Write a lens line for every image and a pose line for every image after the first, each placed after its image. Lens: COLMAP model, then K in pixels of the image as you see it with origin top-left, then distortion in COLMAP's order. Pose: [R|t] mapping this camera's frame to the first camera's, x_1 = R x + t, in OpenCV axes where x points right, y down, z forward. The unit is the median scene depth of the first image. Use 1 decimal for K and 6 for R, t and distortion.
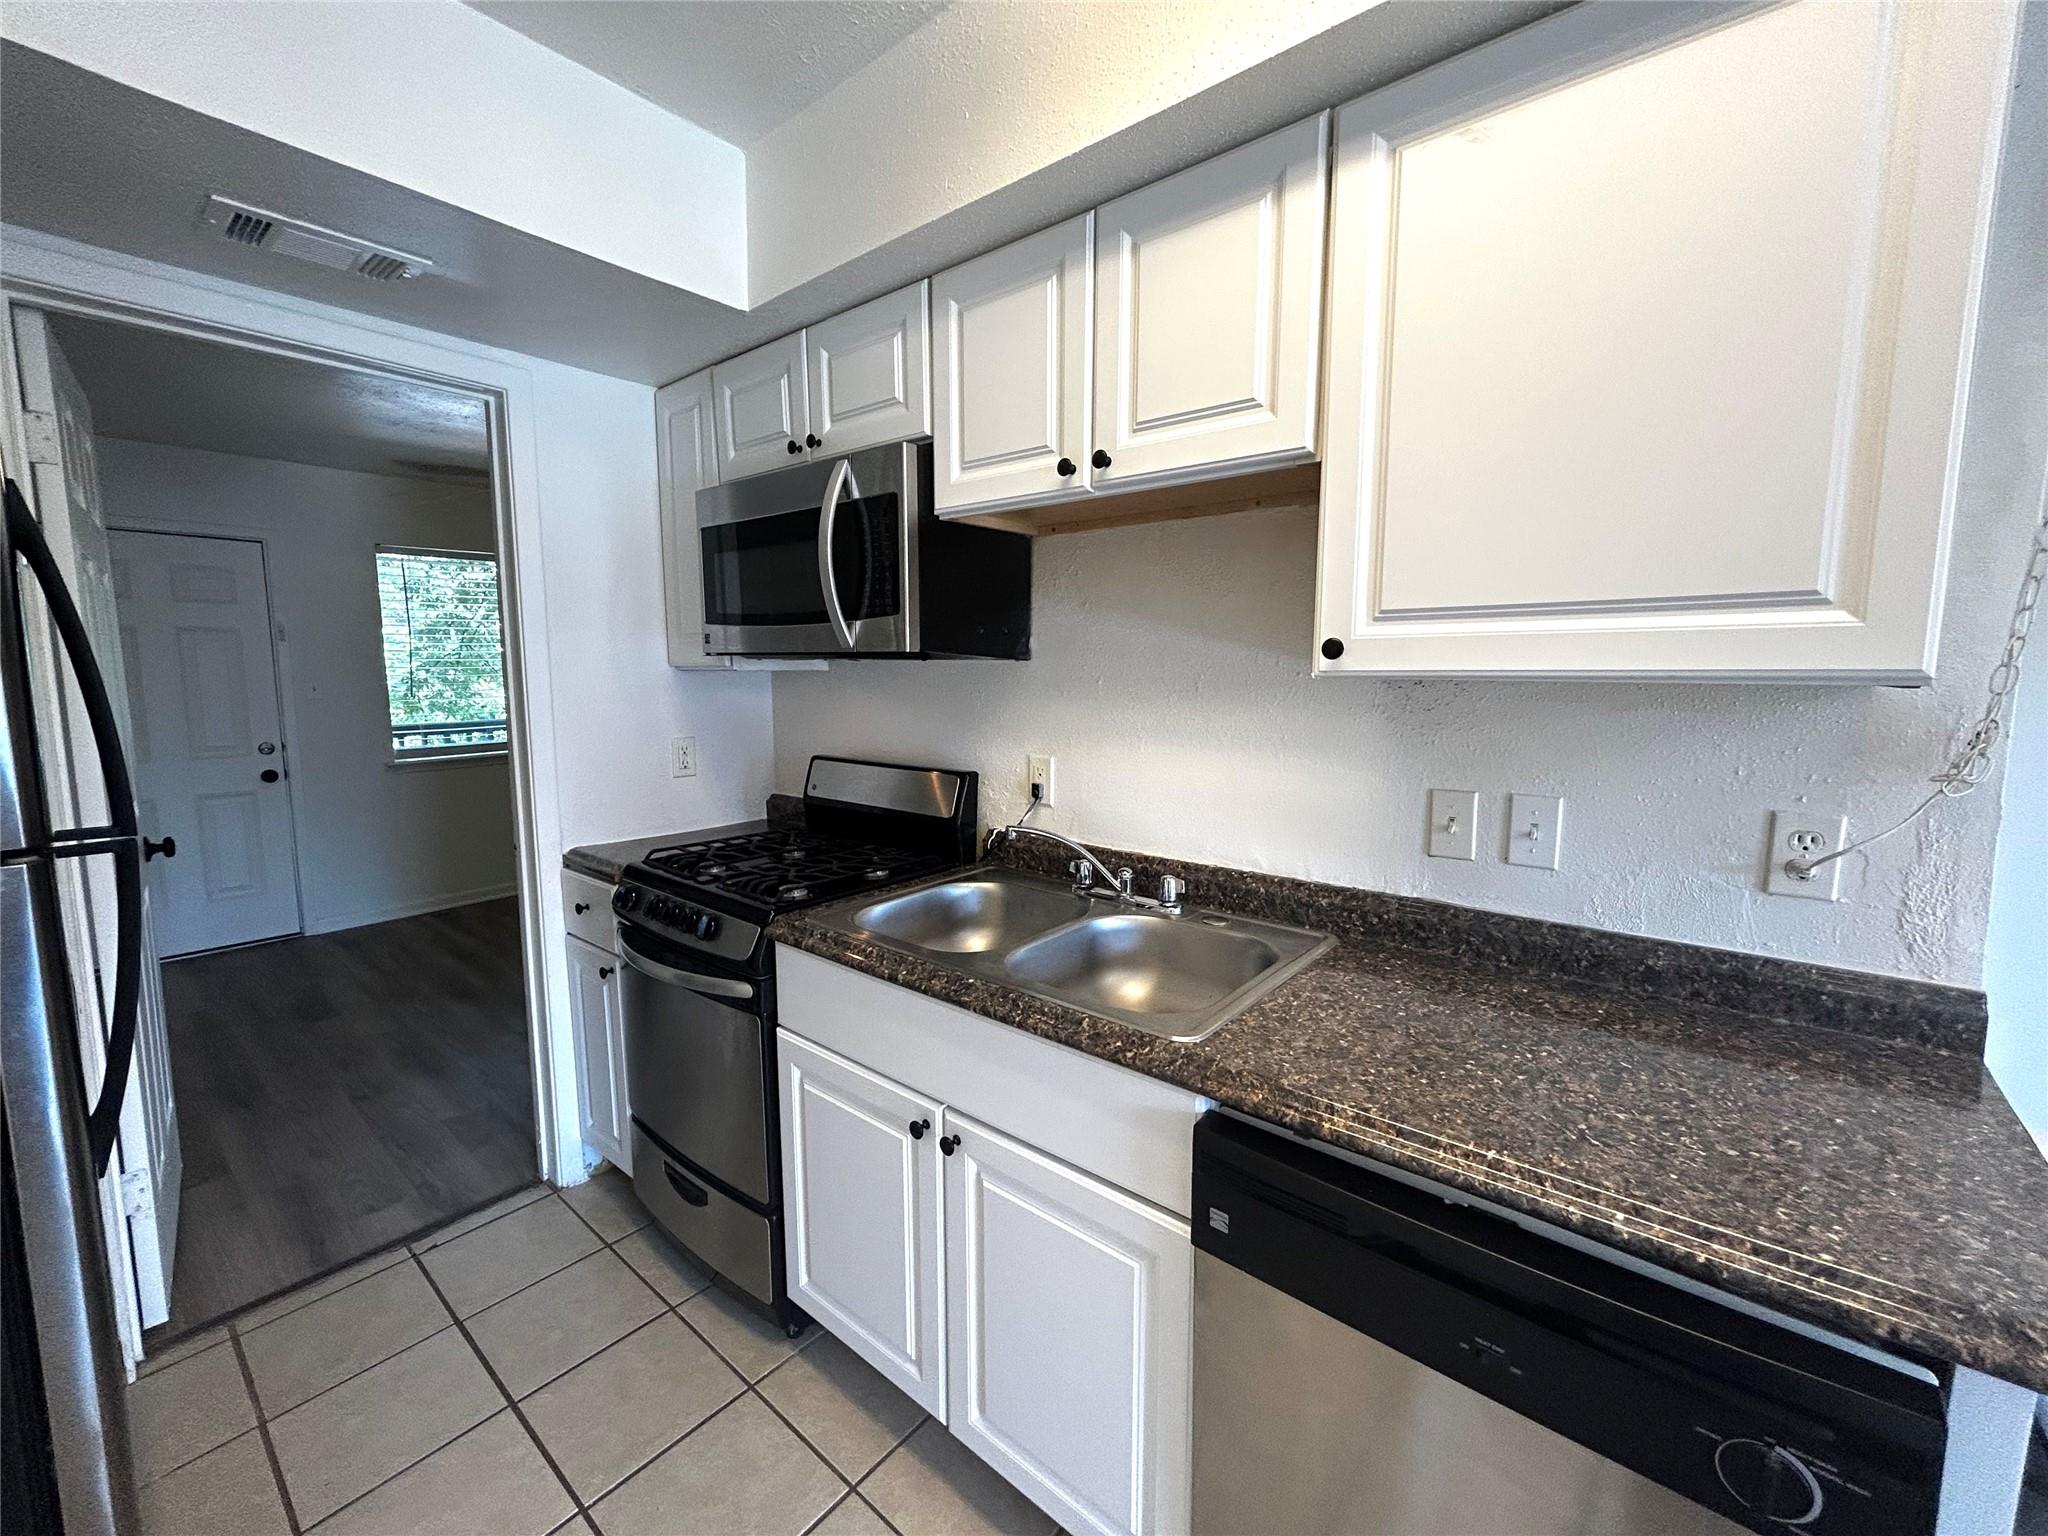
lens RADIAL K [[829.0, 0, 1024.0], [0, 829.0, 768.0], [0, 0, 1]] dist [-0.001858, -0.000124]
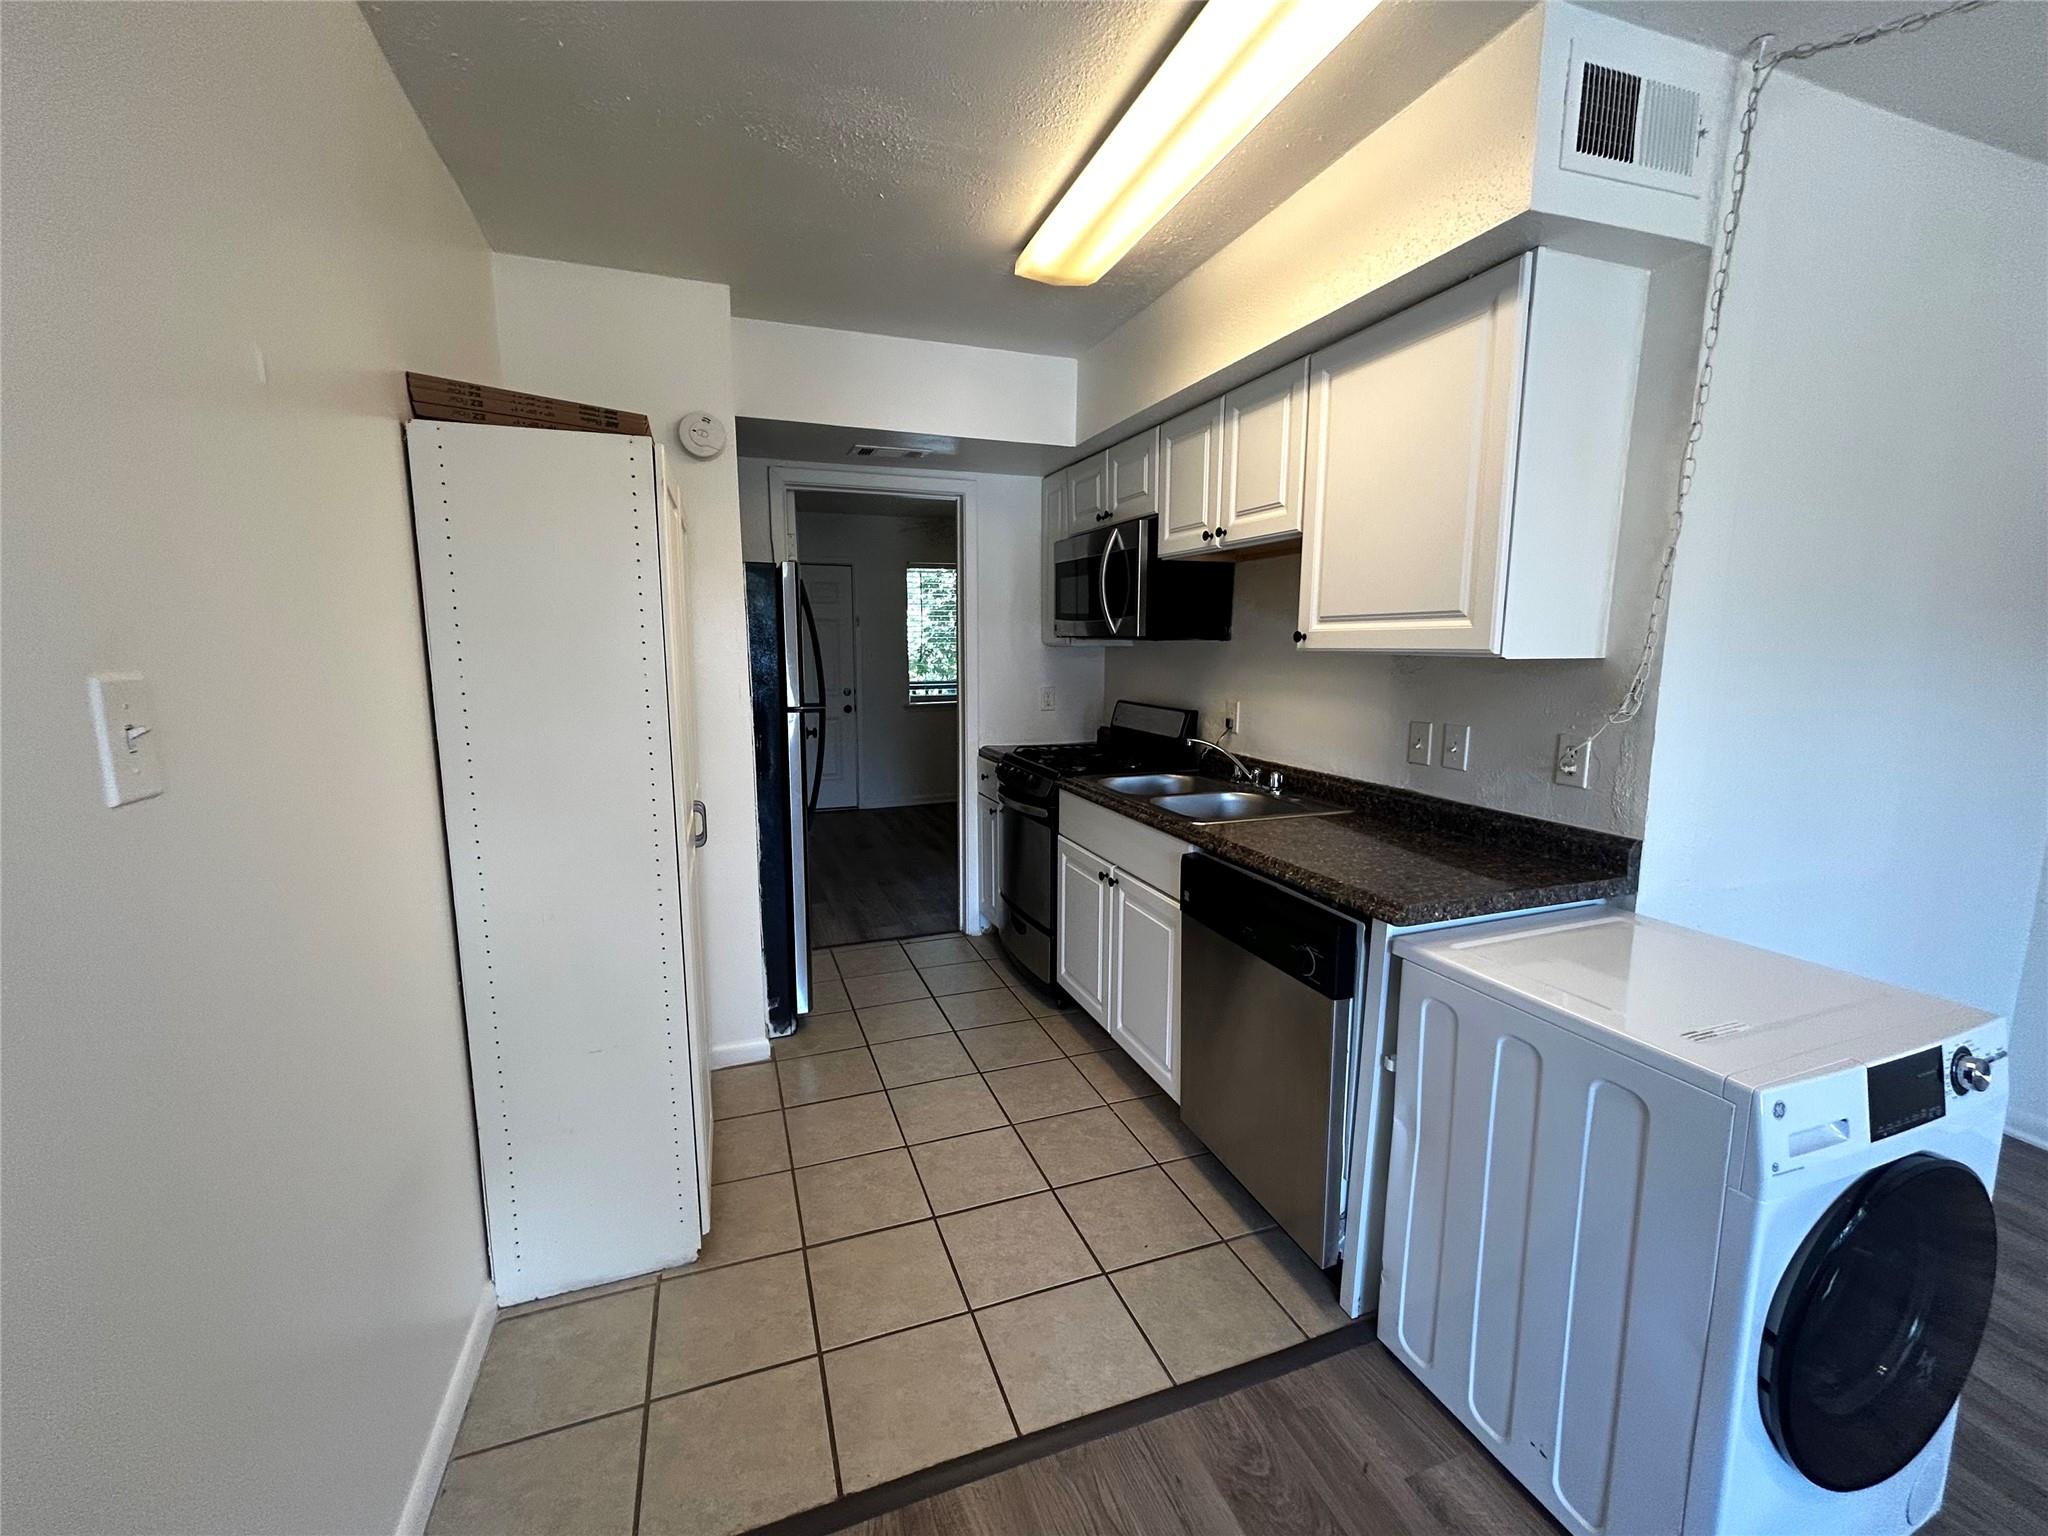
lens RADIAL K [[826.1, 0, 1024.0], [0, 826.1, 768.0], [0, 0, 1]] dist [0.000101, 0.000080]
pose [[0.868192, 0.076386, -0.490314, 0.508032], [-0.061131, 0.997019, 0.047083, 0.069669], [0.492449, -0.010904, 0.870273, -0.632775]]
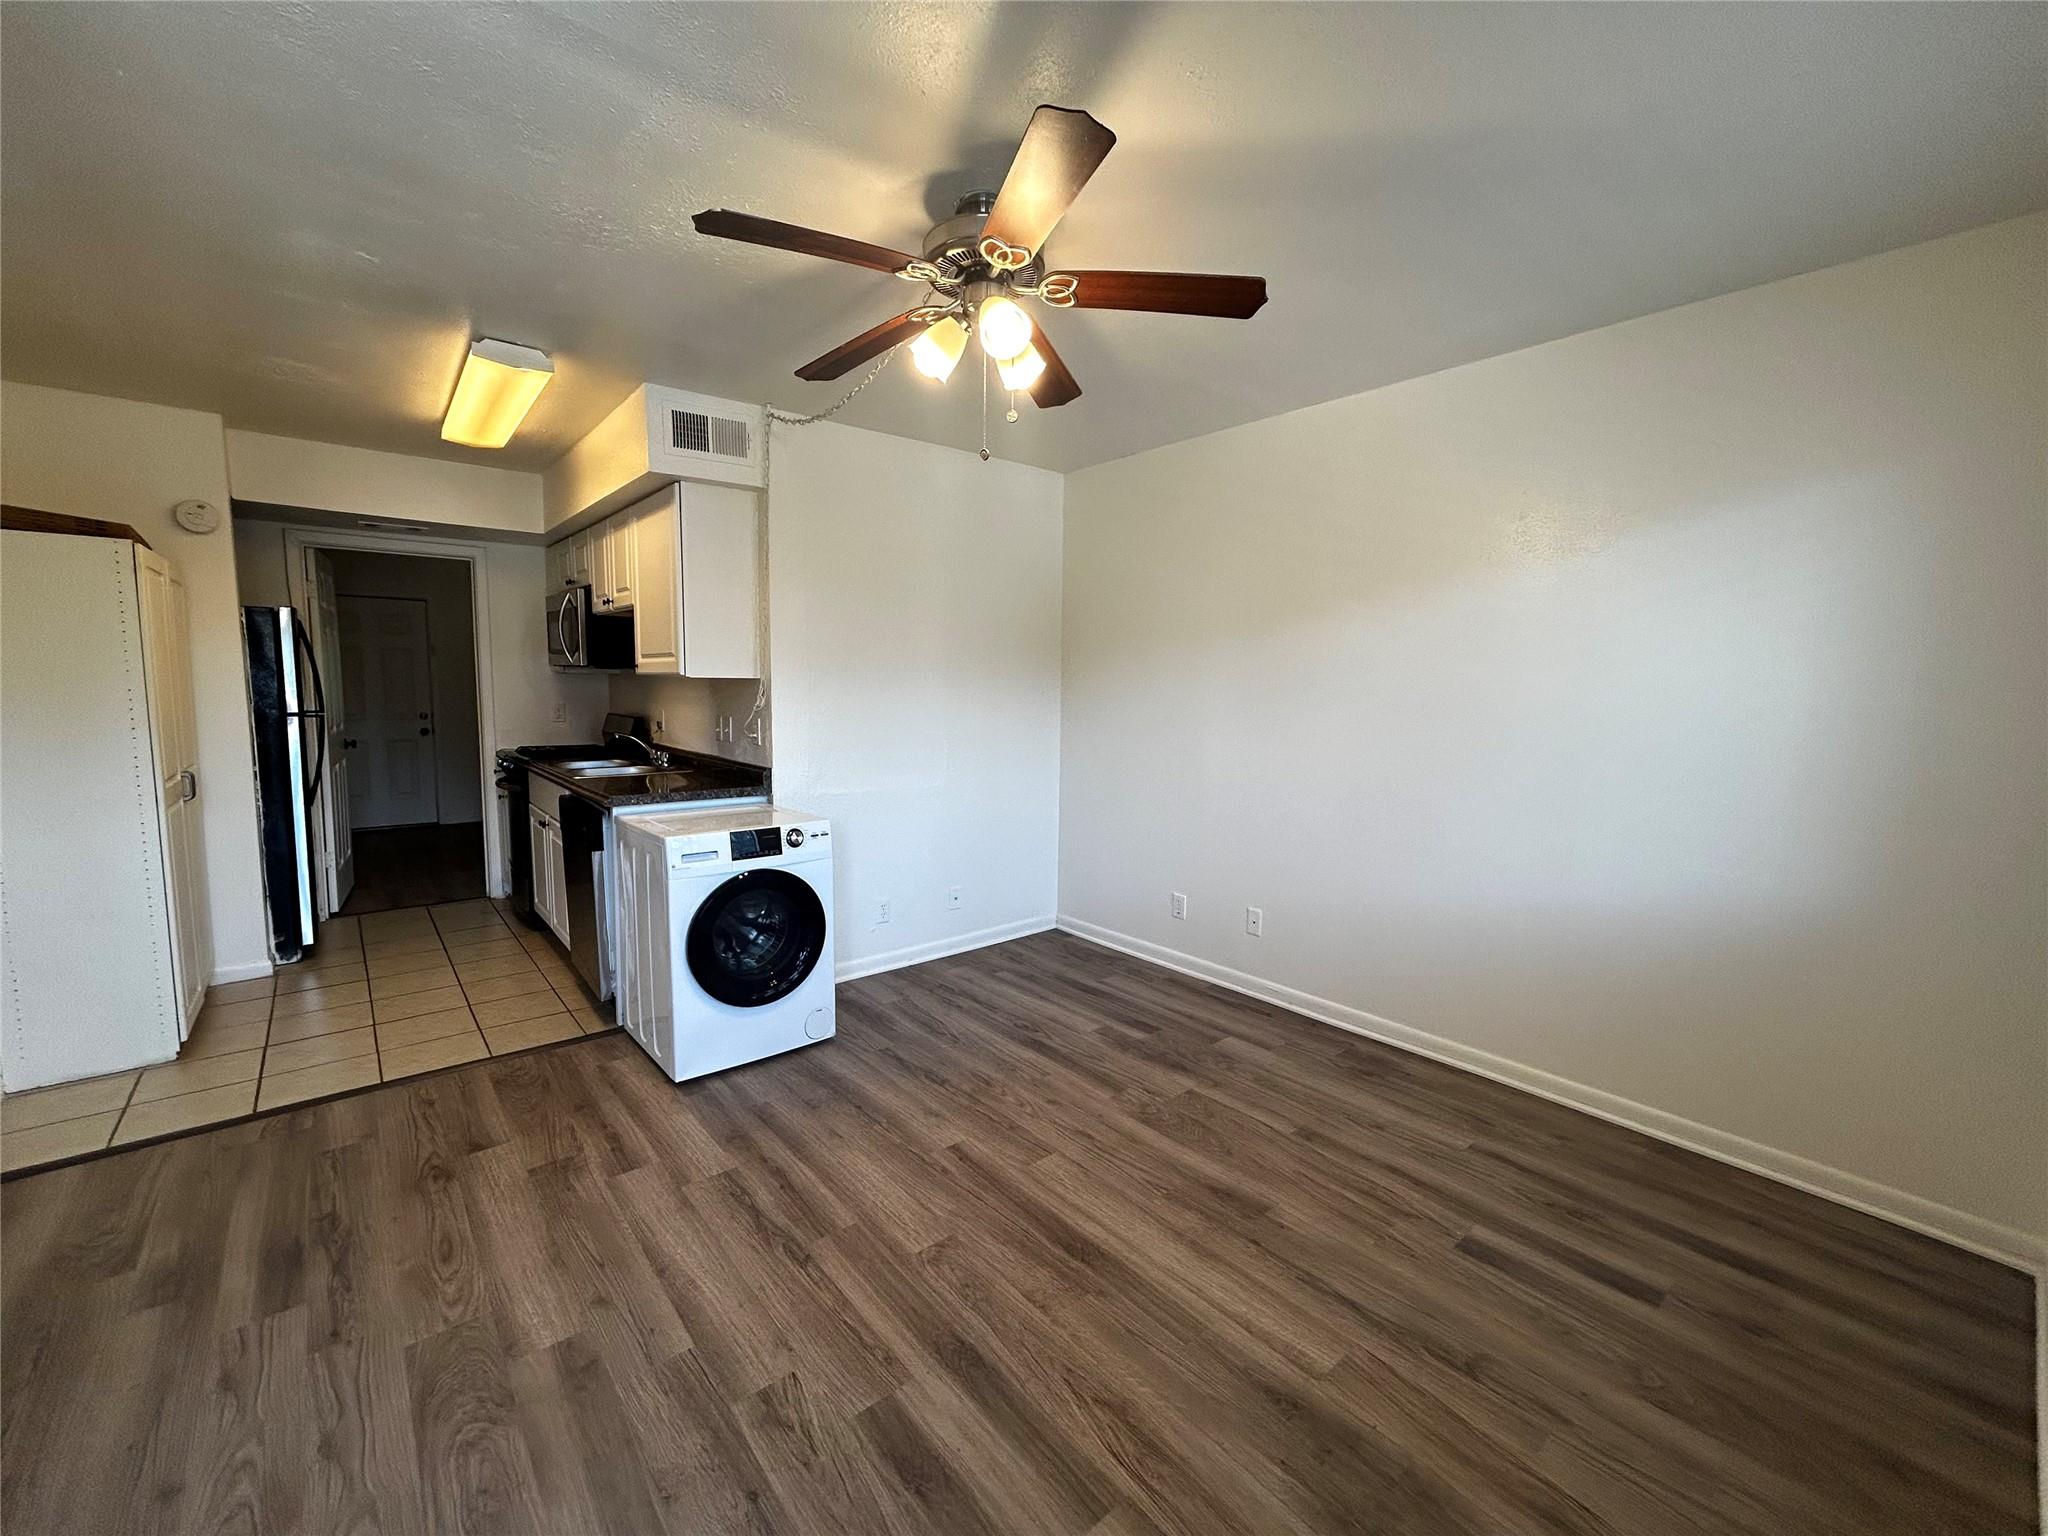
lens RADIAL K [[830.1, 0, 1013.5], [0, 830.1, 768.7], [0, 0, 1]] dist [-0.001492, 0.004378]
pose [[0.982789, 0.032255, -0.181892, 1.605783], [-0.034859, 0.999330, -0.011140, 0.160563], [0.181411, 0.017289, 0.983255, -1.270716]]
